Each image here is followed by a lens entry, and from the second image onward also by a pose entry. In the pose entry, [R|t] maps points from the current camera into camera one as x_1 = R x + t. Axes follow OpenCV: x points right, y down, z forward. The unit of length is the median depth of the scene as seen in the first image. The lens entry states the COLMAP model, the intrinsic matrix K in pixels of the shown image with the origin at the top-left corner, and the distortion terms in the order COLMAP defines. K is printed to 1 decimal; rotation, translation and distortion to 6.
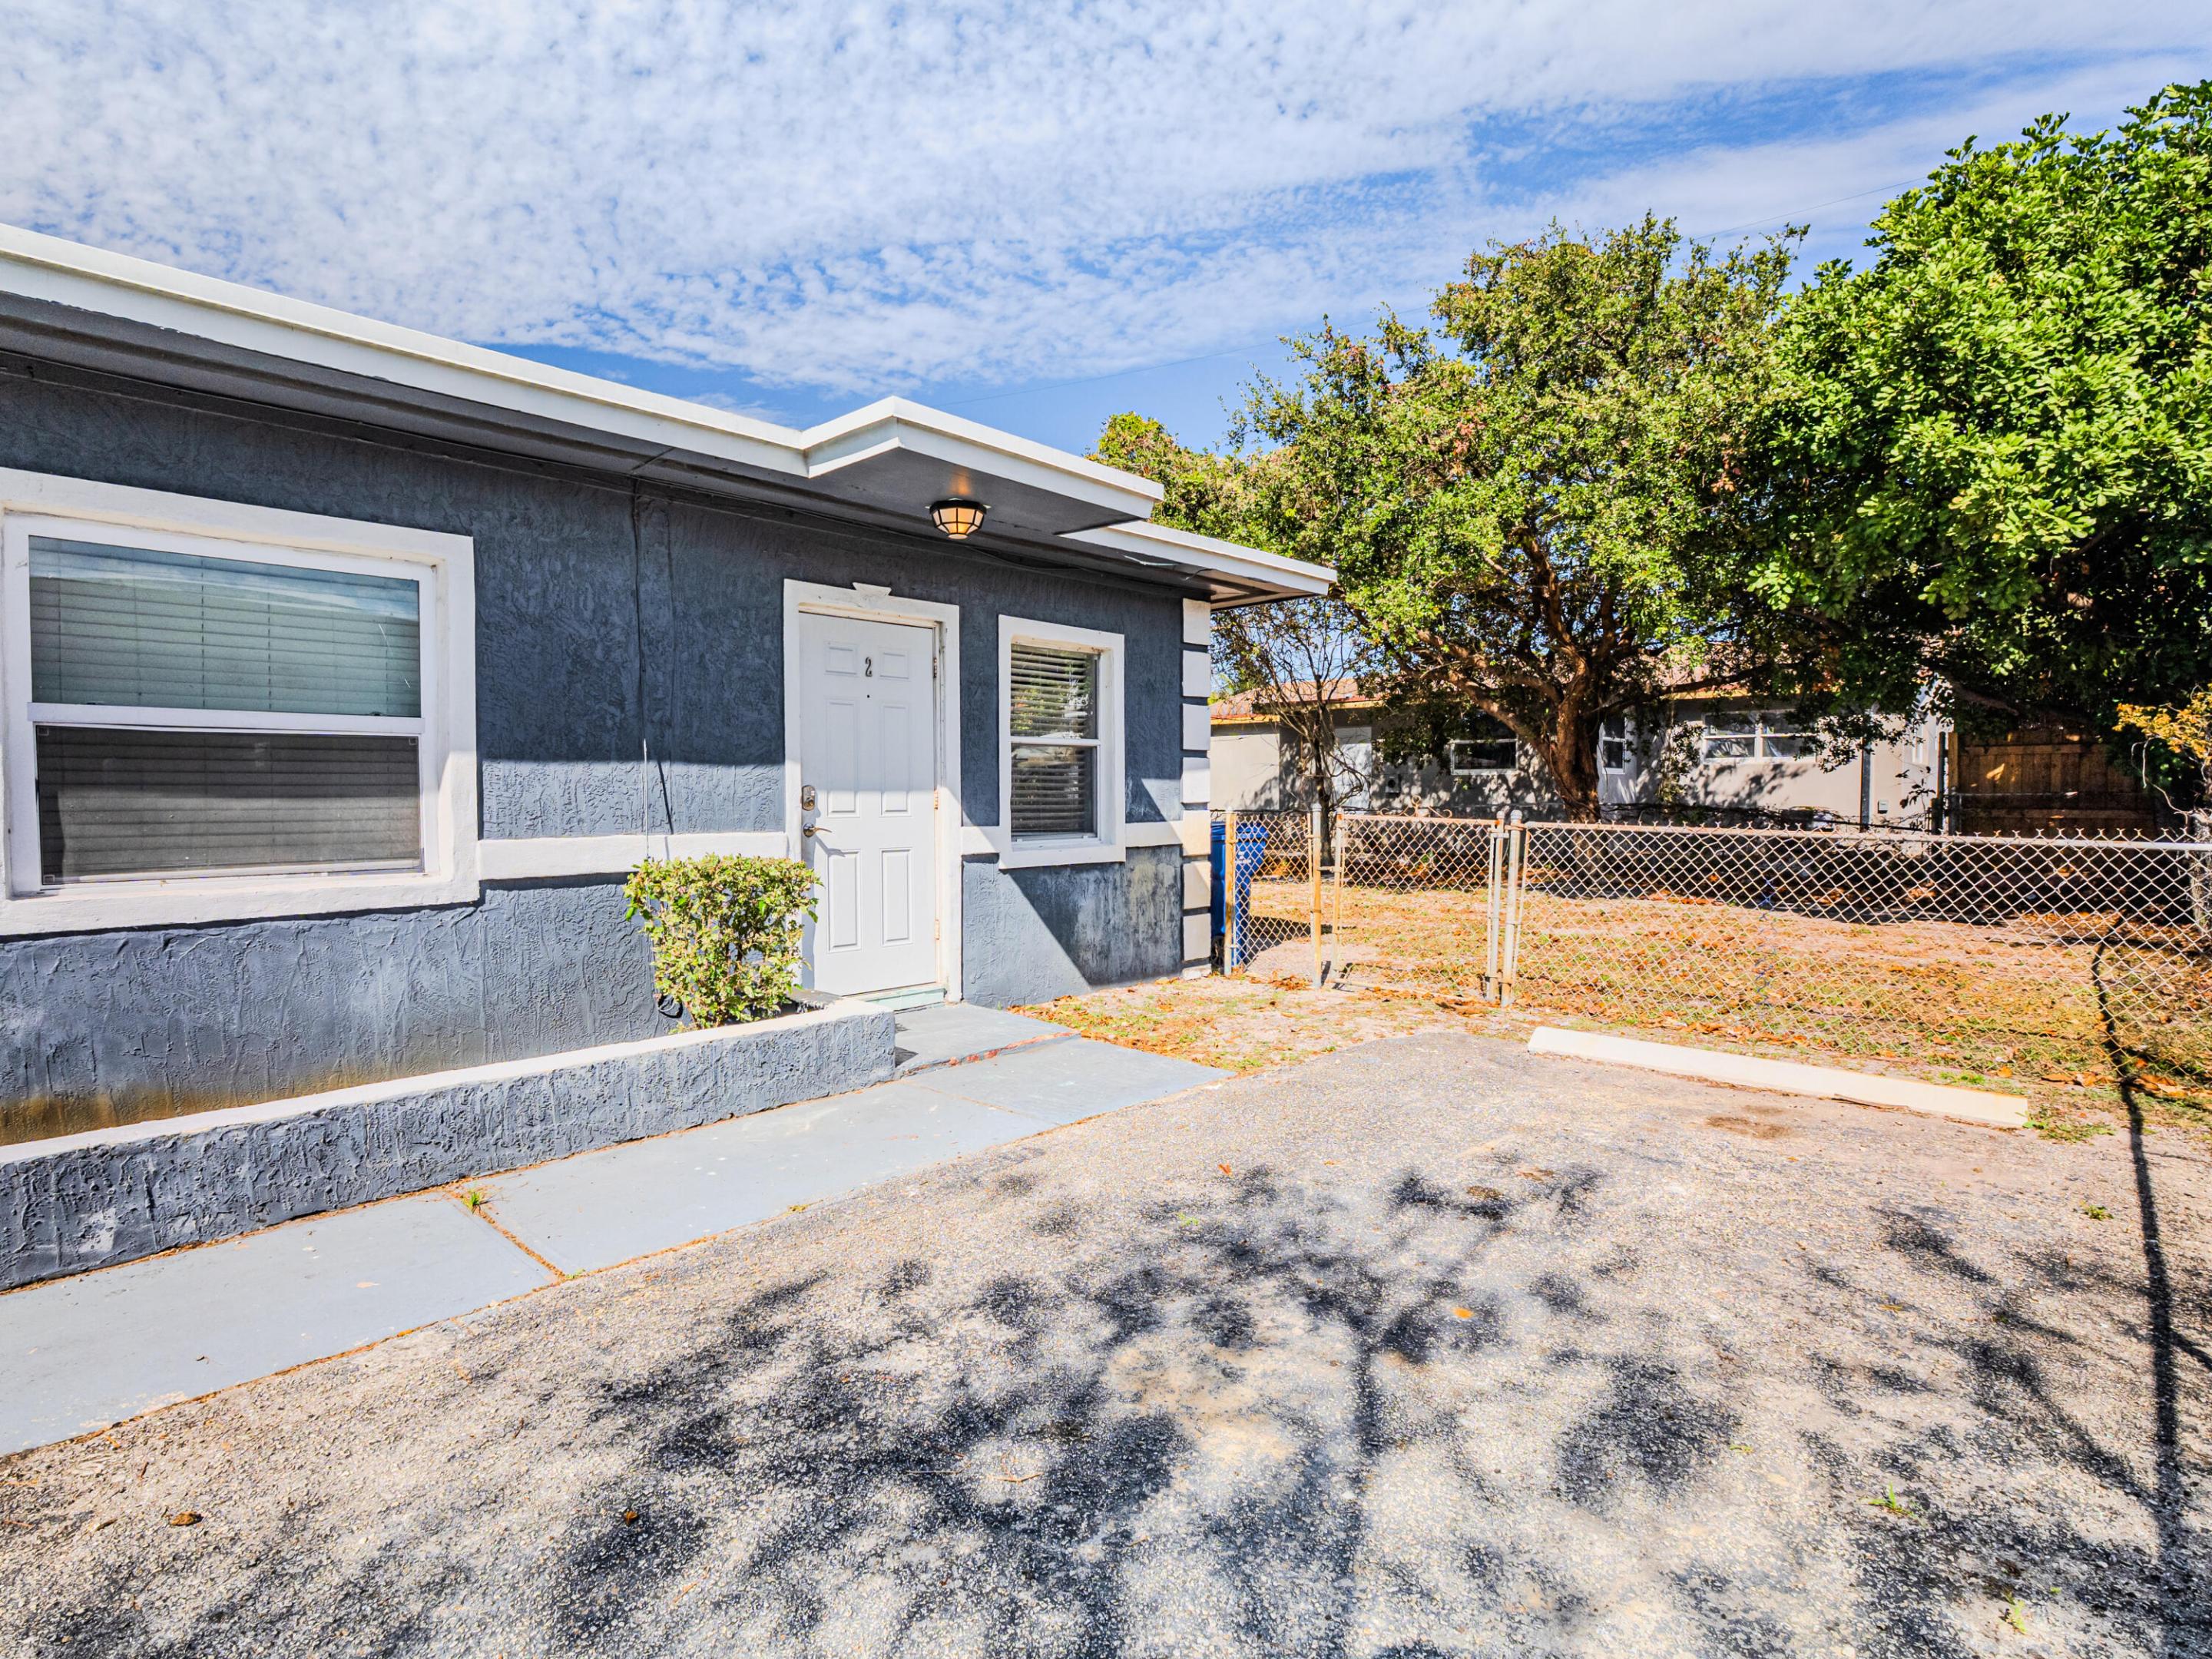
lens RADIAL K [[1110.6, 0, 1106.0], [0, 1110.6, 829.5], [0, 0, 1]] dist [-0.007353, -0.000391]
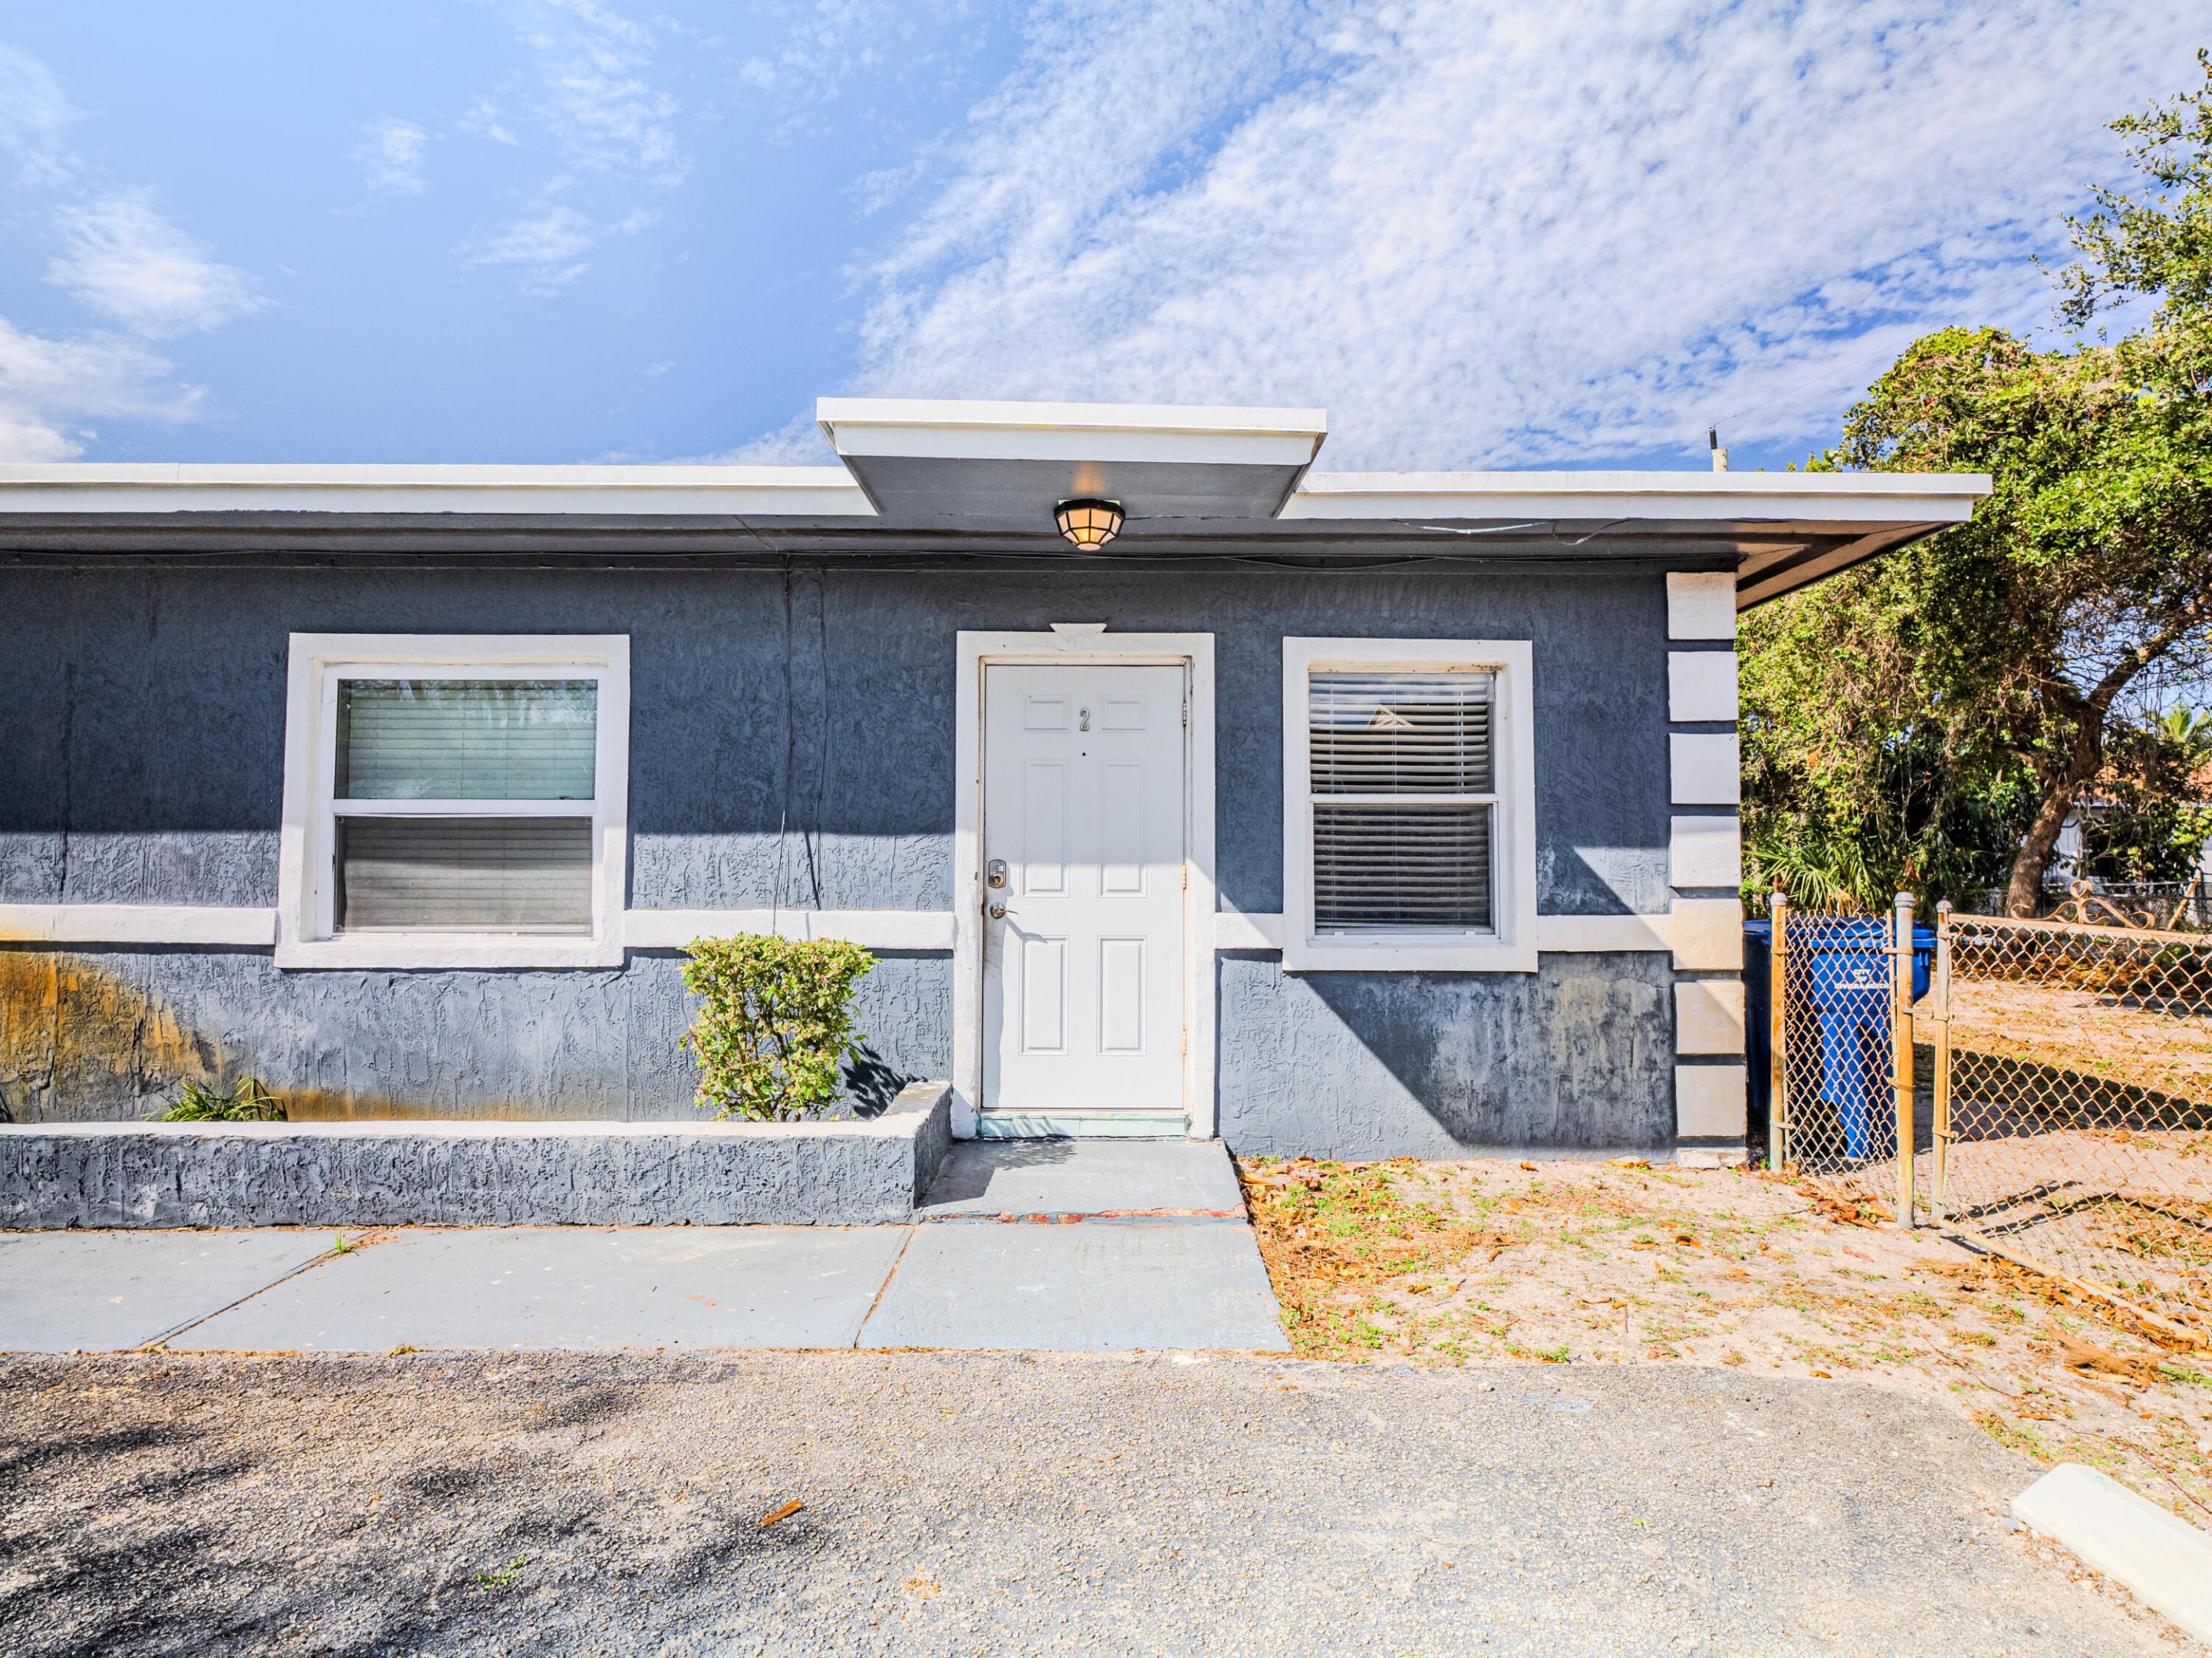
lens RADIAL K [[1110.4, 0, 1106.0], [0, 1110.4, 829.0], [0, 0, 1]] dist [-0.007353, -0.000391]
pose [[0.698894, -0.019123, -0.714970, 0.484363], [-0.028384, 0.998113, -0.054441, -0.021263], [0.714662, 0.058342, 0.697033, 0.513221]]
